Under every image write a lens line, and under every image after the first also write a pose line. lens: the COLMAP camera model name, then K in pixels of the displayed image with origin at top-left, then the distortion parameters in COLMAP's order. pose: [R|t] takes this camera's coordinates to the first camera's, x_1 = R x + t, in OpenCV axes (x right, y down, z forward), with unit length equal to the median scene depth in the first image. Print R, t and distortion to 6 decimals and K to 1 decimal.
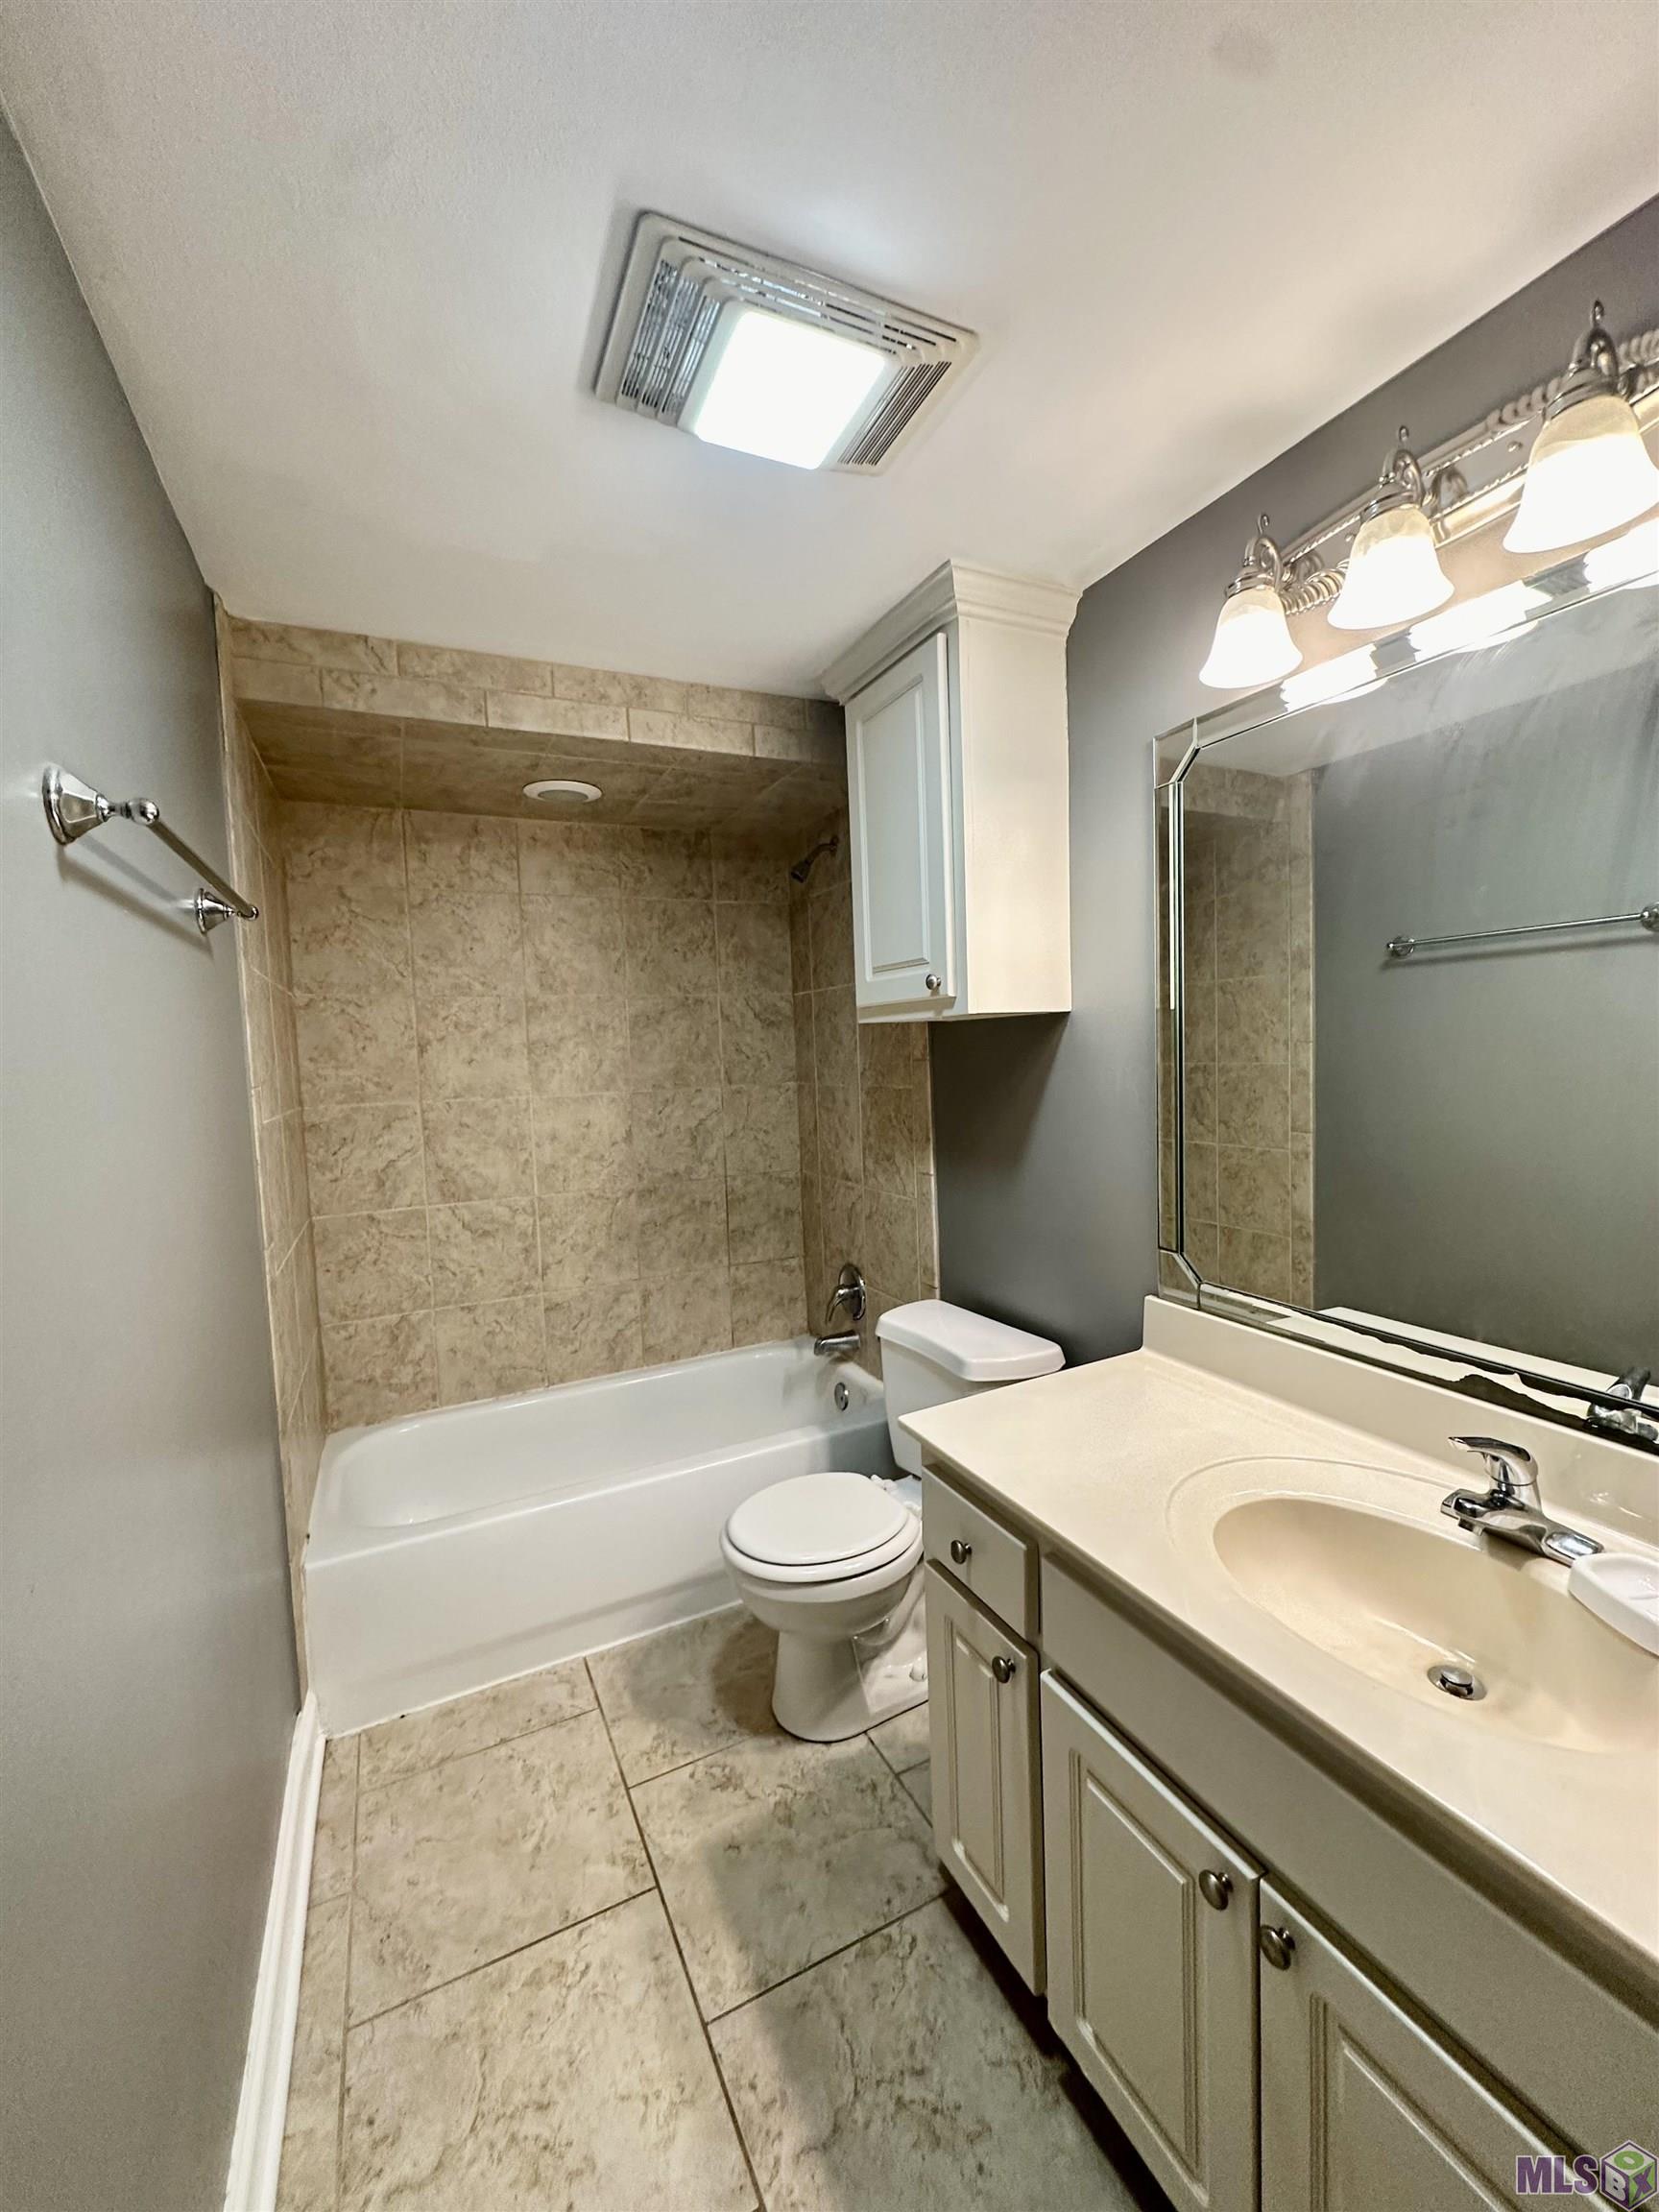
lens RADIAL K [[878.8, 0, 829.9], [0, 878.8, 1104.0], [0, 0, 1]] dist [-0.001324, 0.000026]
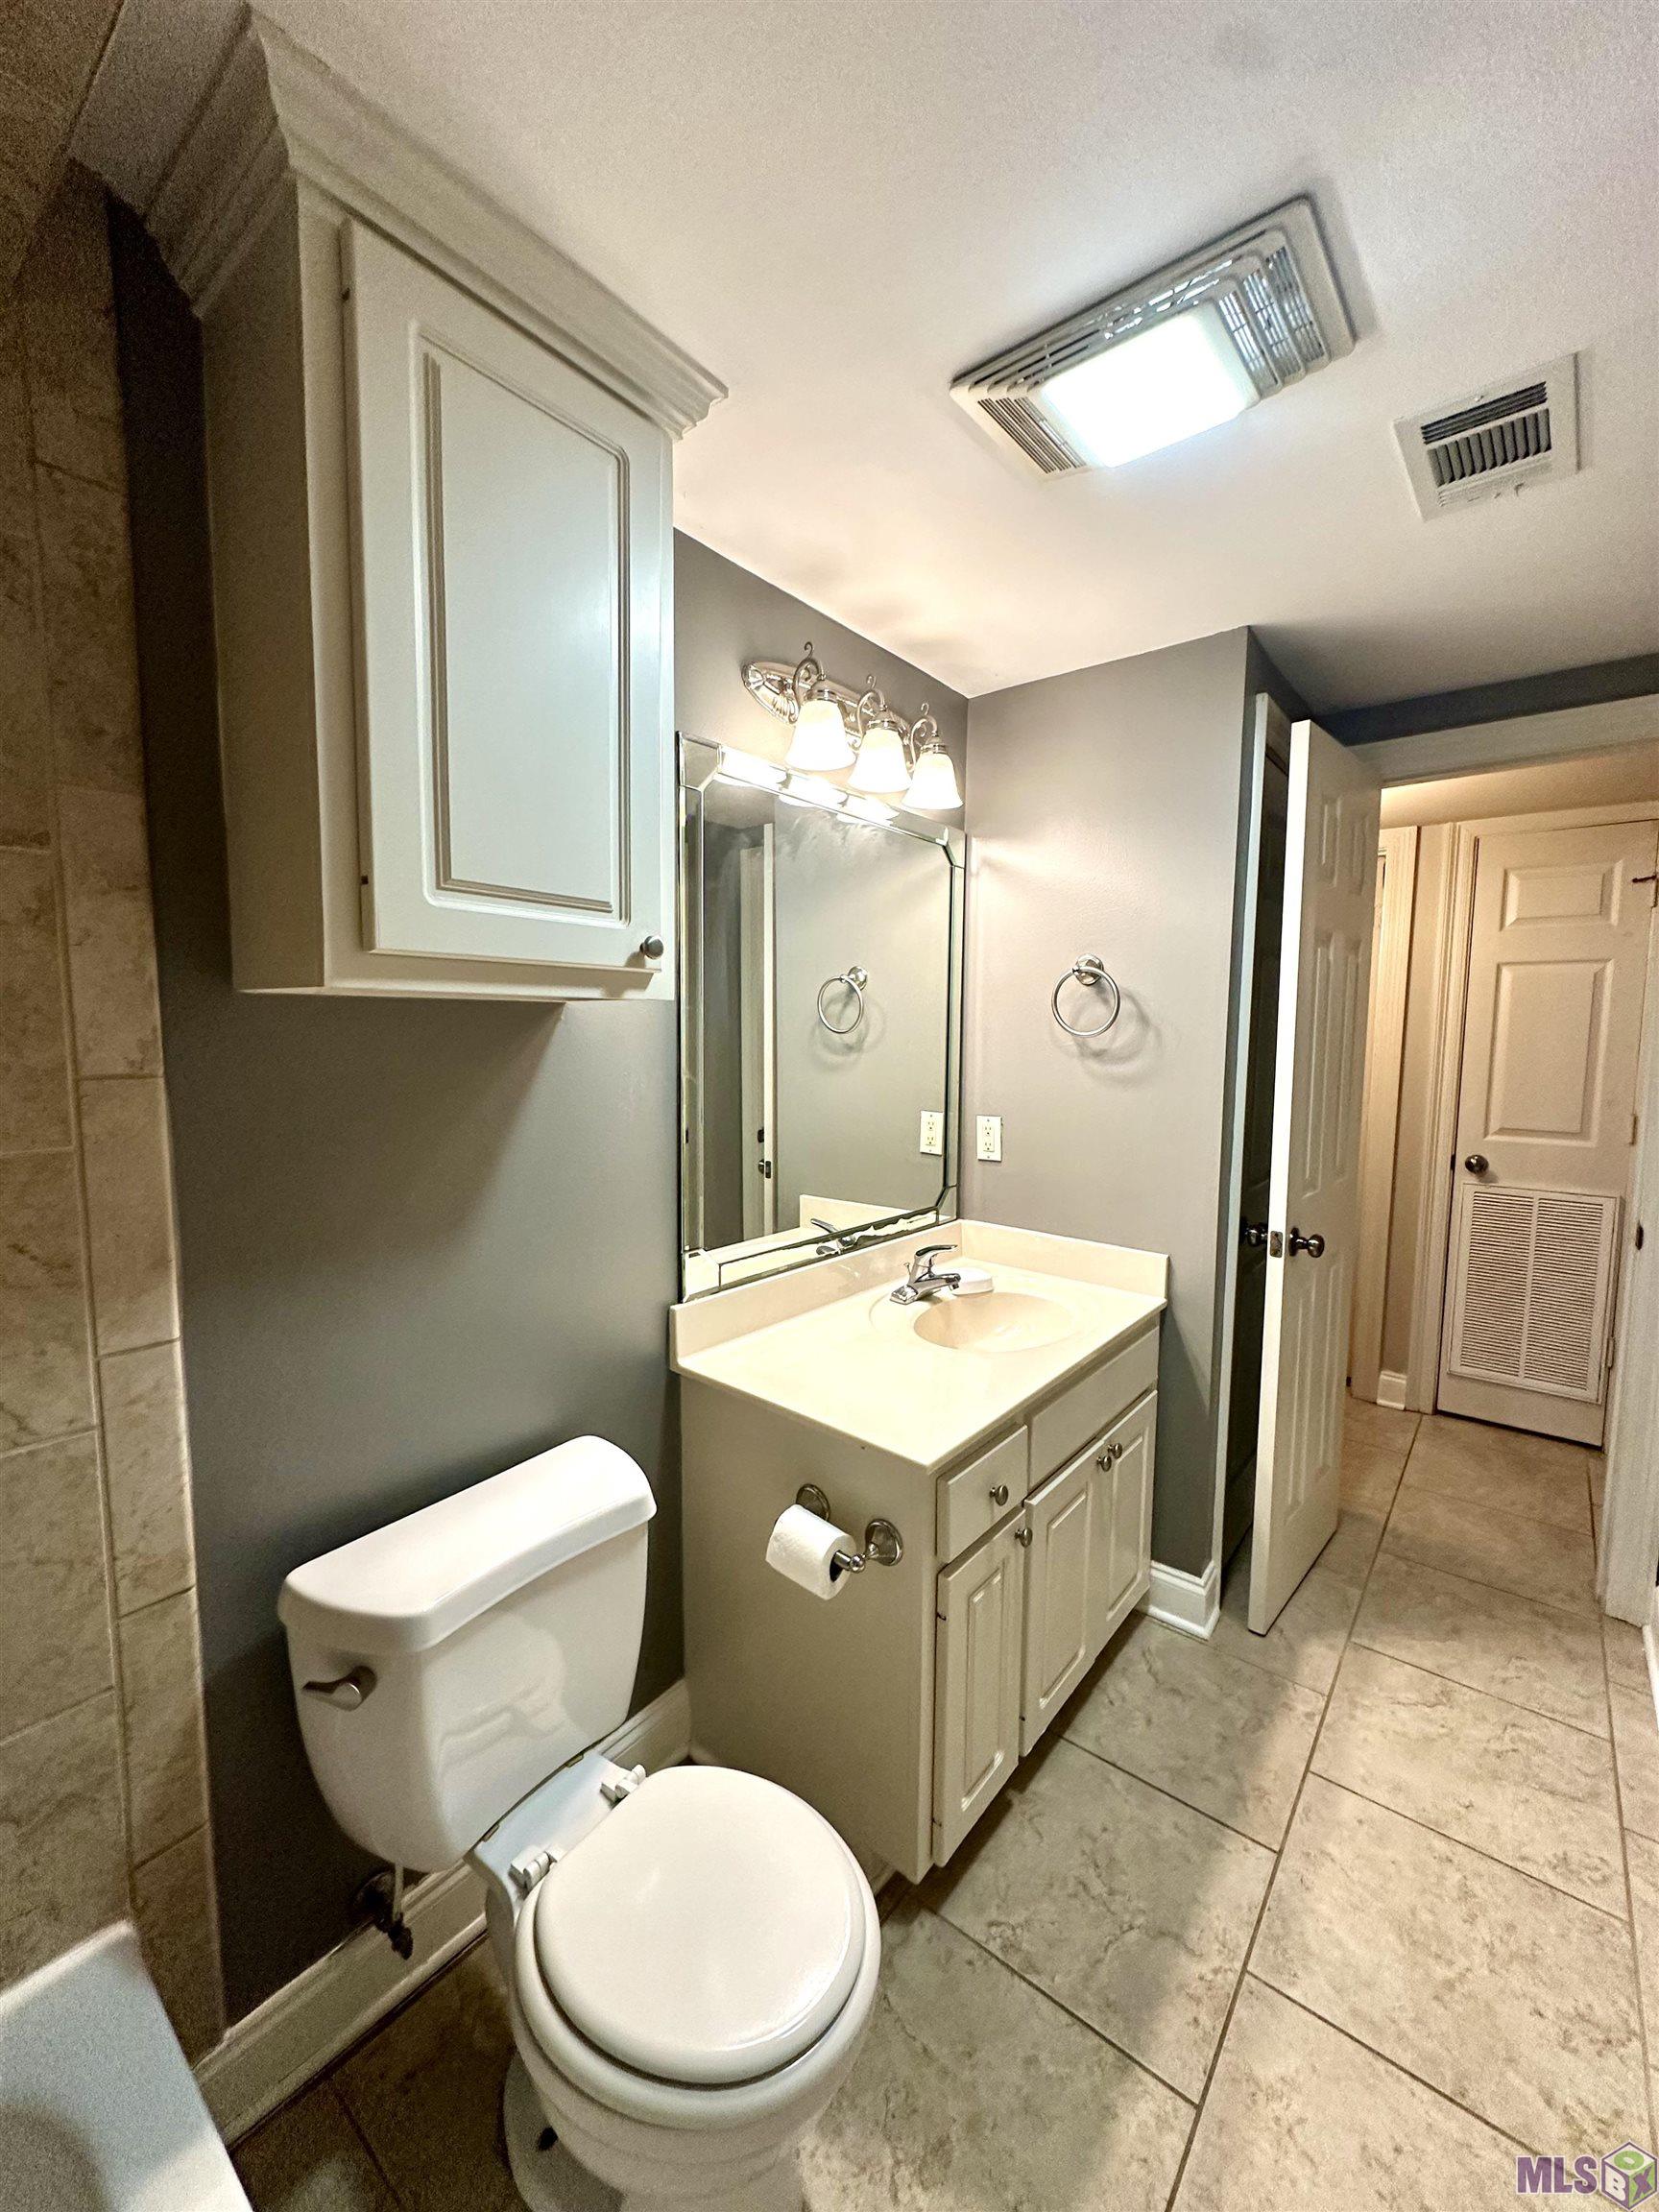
lens RADIAL K [[878.8, 0, 828.1], [0, 878.8, 1109.7], [0, 0, 1]] dist [-0.001324, 0.000026]
pose [[-0.419505, -0.045789, 0.906597, -0.689231], [0.068377, 0.994296, 0.081858, -0.077546], [-0.905174, 0.096331, -0.413981, 1.472919]]
